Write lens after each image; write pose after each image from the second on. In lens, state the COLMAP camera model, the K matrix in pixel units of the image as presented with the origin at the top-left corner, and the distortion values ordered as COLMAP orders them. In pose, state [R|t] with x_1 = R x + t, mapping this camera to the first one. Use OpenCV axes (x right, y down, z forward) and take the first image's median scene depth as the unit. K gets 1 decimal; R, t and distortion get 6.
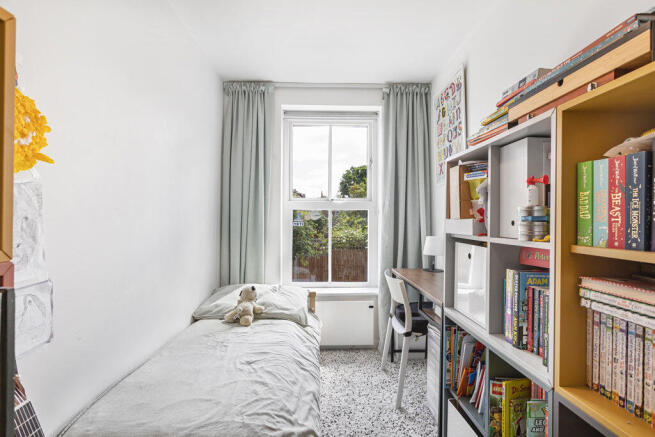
lens RADIAL K [[314.8, 0, 327.5], [0, 314.8, 218.5], [0, 0, 1]] dist [-0.001128, -0.000649]
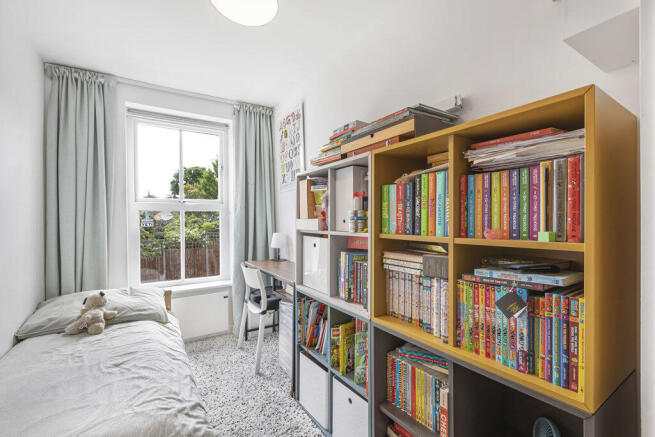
lens RADIAL K [[294.3, 0, 307.8], [0, 294.3, 222.8], [0, 0, 1]] dist [0.002609, 0.000074]
pose [[0.879185, -0.016153, 0.476206, -0.168093], [0.009155, 0.999813, 0.017013, -0.002289], [-0.476392, -0.010598, 0.879169, -0.113439]]
